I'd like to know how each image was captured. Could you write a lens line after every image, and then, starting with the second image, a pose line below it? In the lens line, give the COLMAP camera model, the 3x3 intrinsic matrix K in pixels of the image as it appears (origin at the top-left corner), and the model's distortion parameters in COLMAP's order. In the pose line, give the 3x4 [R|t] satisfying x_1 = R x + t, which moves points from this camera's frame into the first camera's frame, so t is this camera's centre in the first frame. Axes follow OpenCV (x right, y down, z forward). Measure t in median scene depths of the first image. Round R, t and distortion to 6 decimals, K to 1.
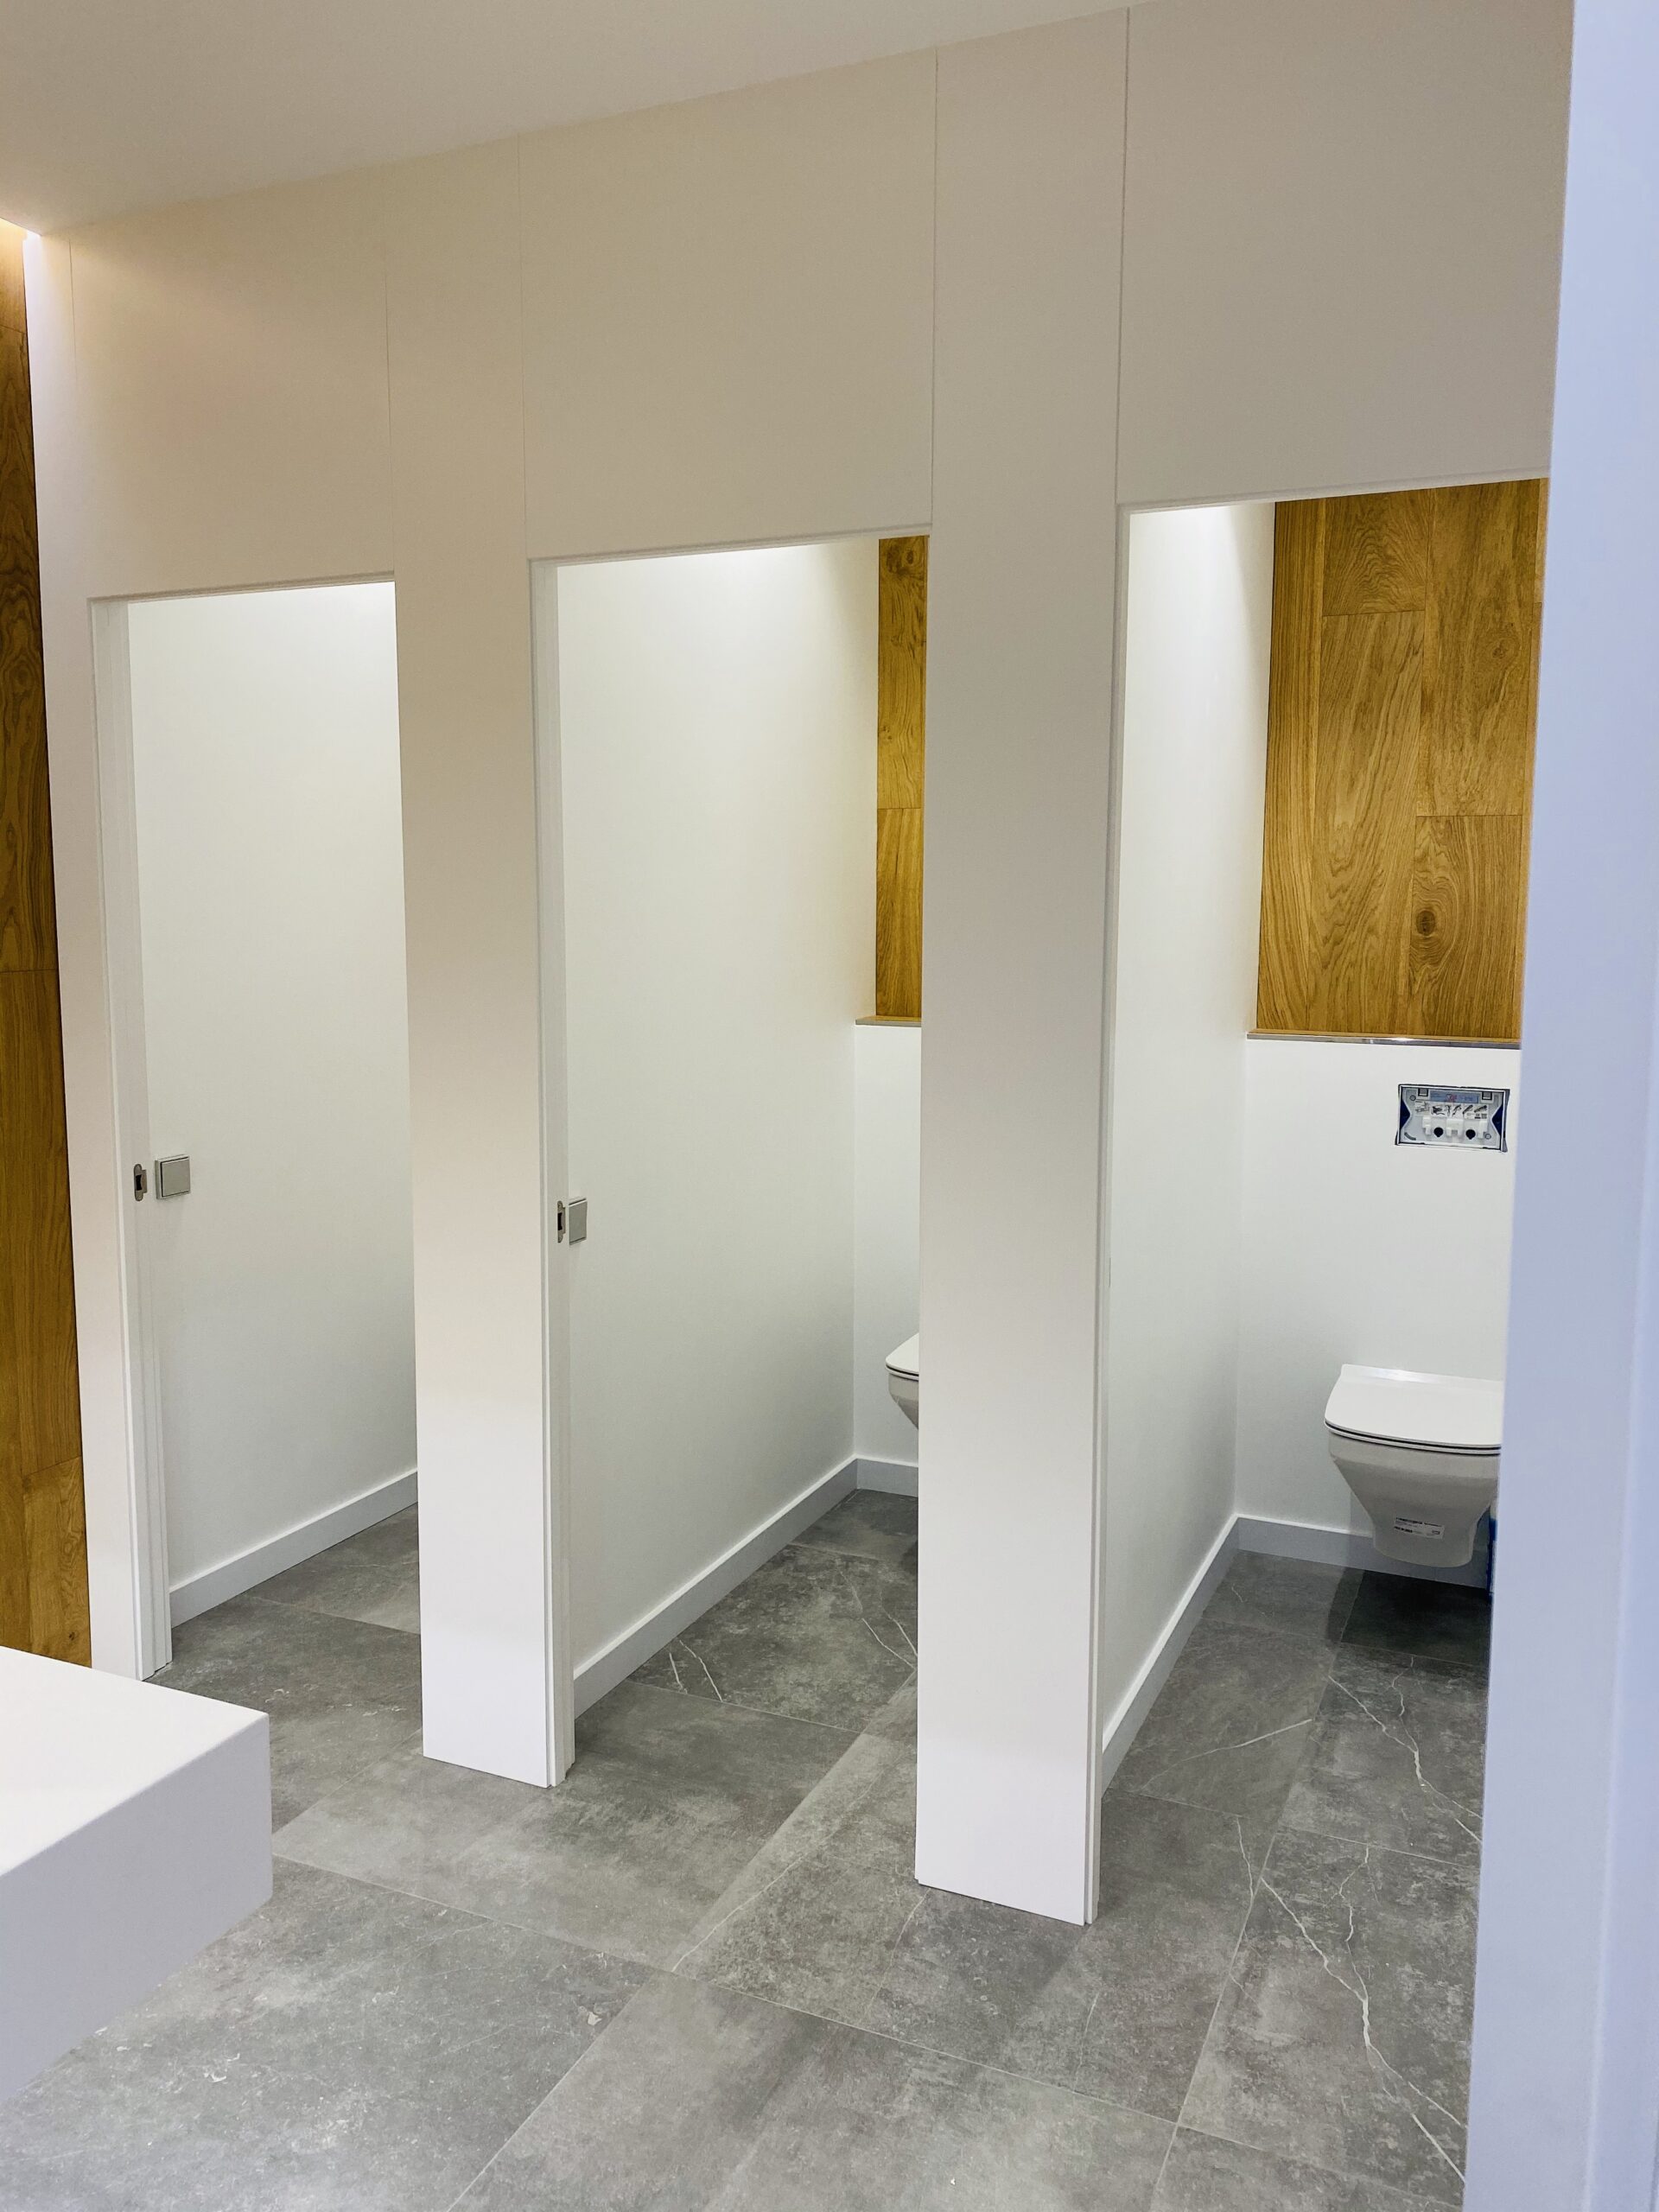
lens RADIAL K [[1699.2, 0, 829.5], [0, 1699.2, 1106.0], [0, 0, 1]] dist [-0.030318, -0.001610]
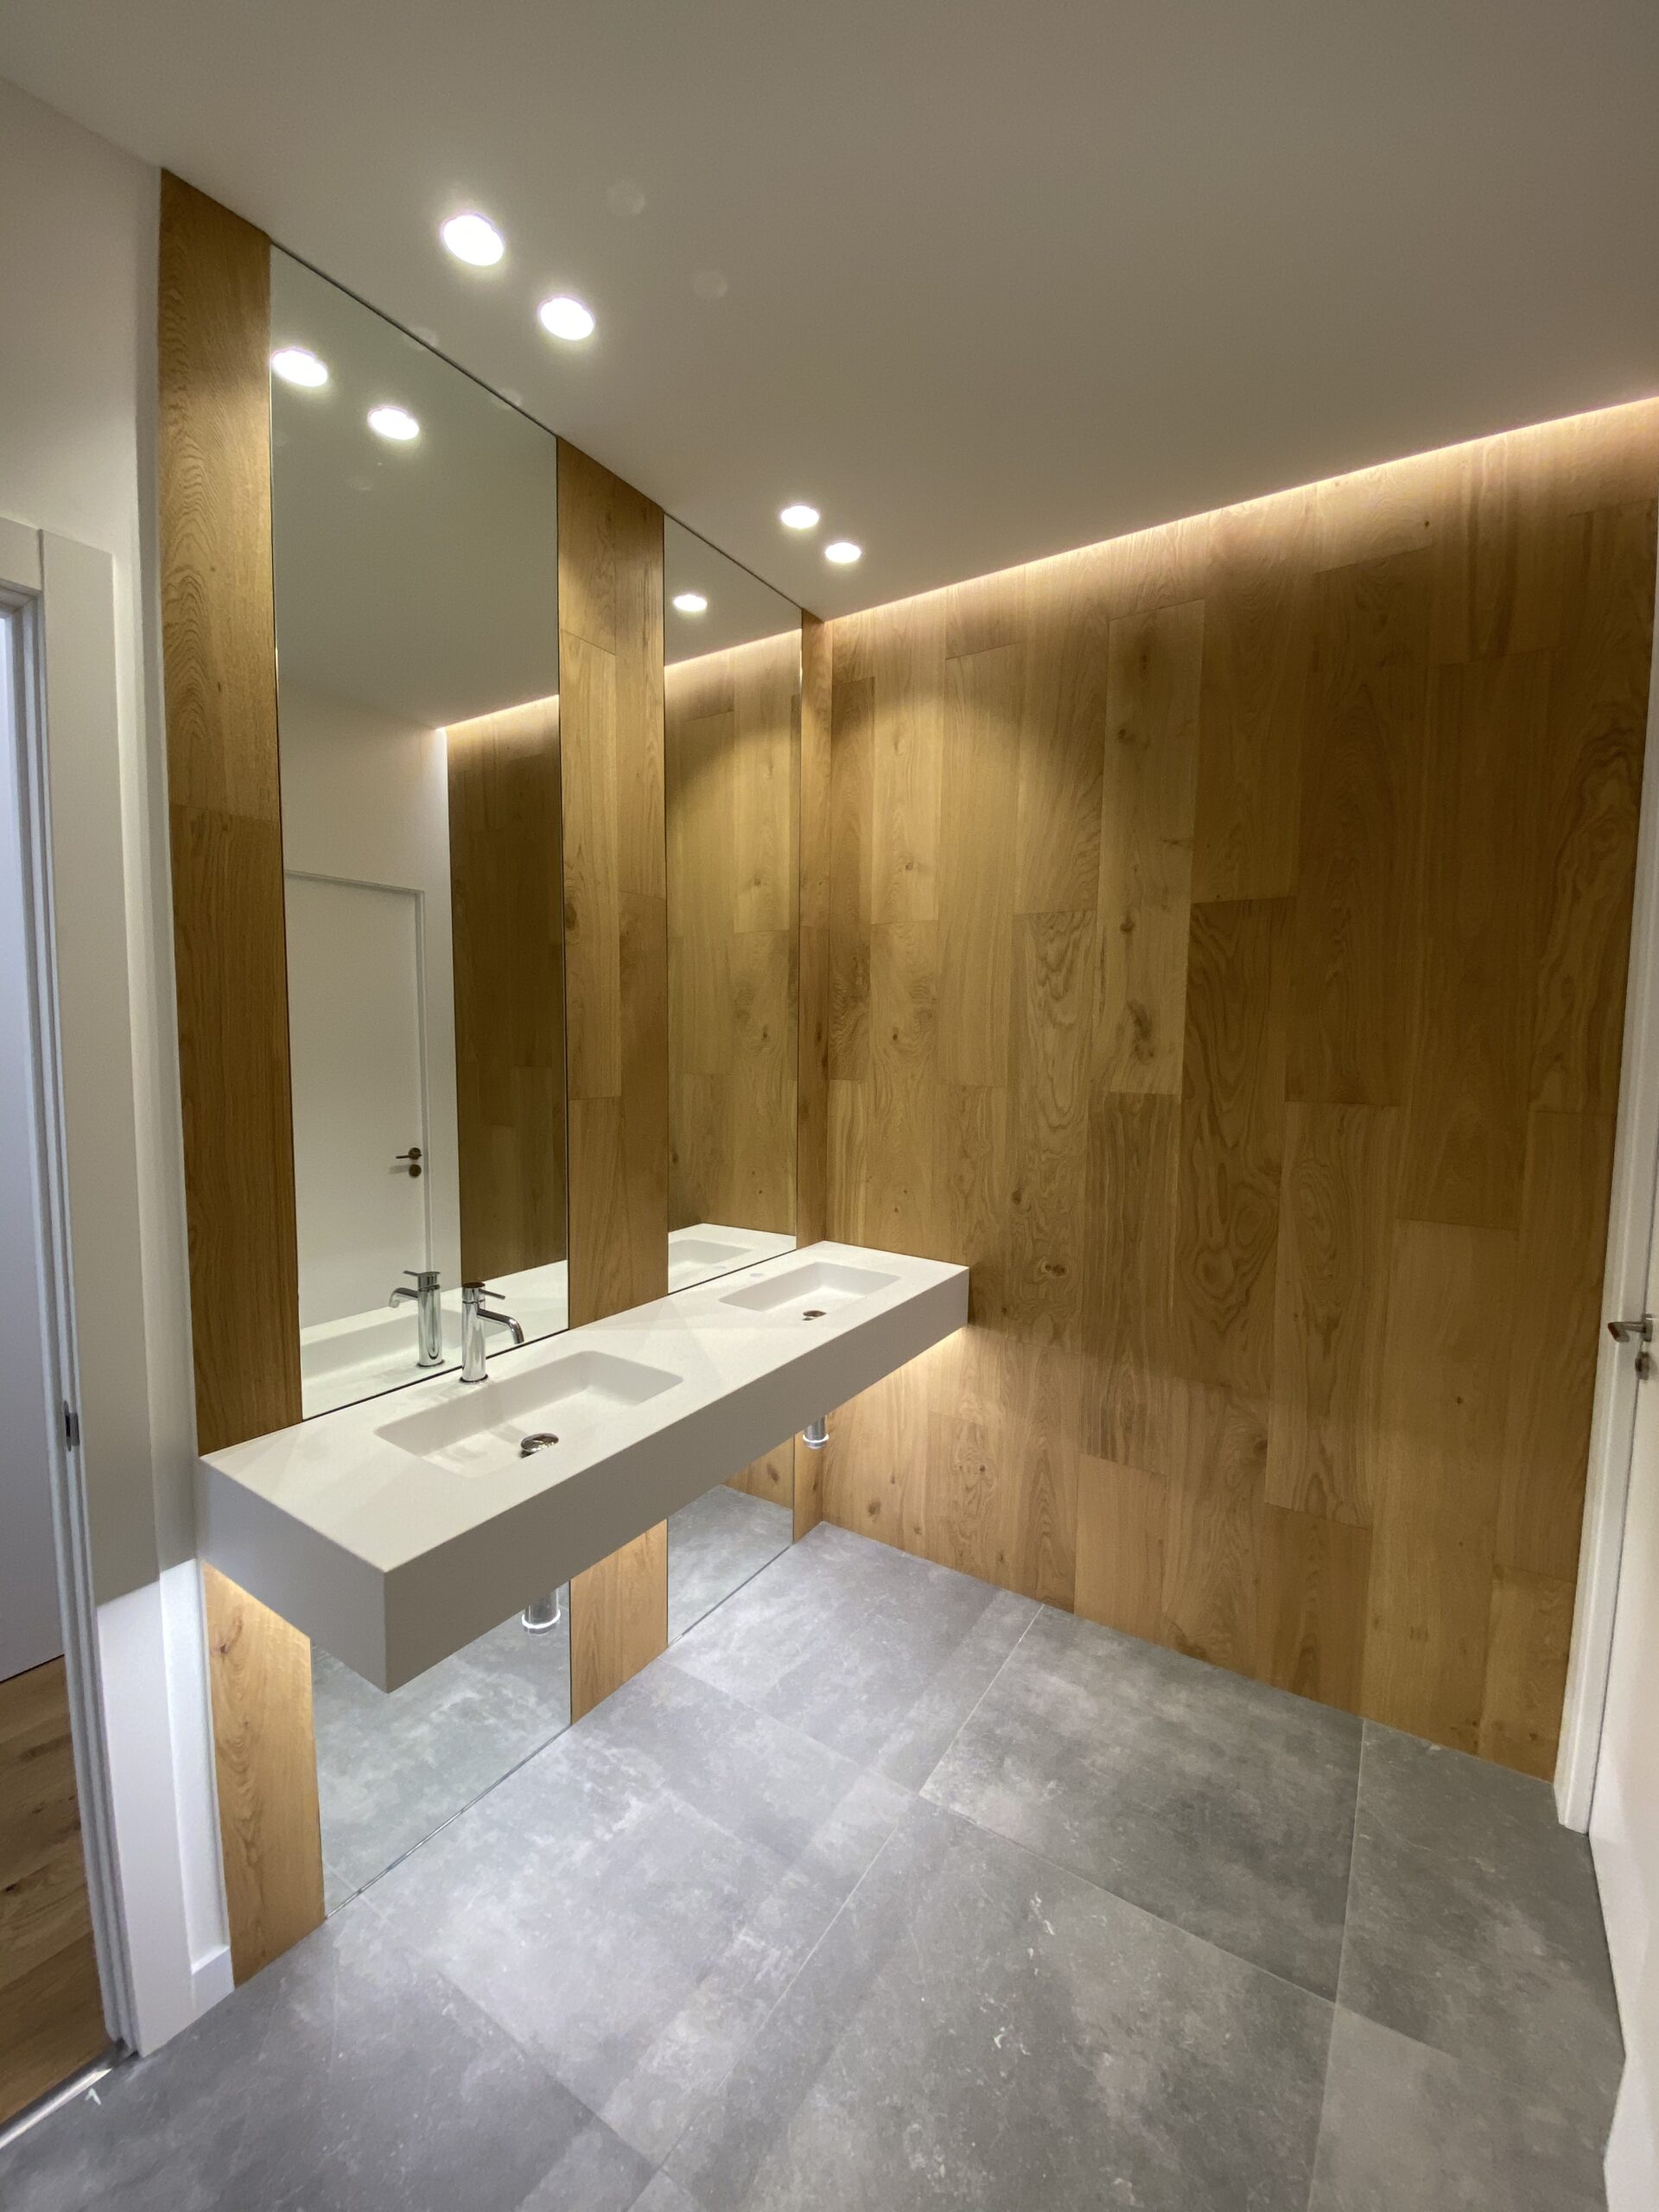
lens RADIAL K [[902.1, 0, 829.5], [0, 902.1, 1106.0], [0, 0, 1]] dist [0.000917, -0.012478]
pose [[-0.166489, 0.070784, -0.983499, 0.181372], [-0.129419, 0.987223, 0.092961, -0.089190], [0.977513, 0.142760, -0.155201, 0.731890]]
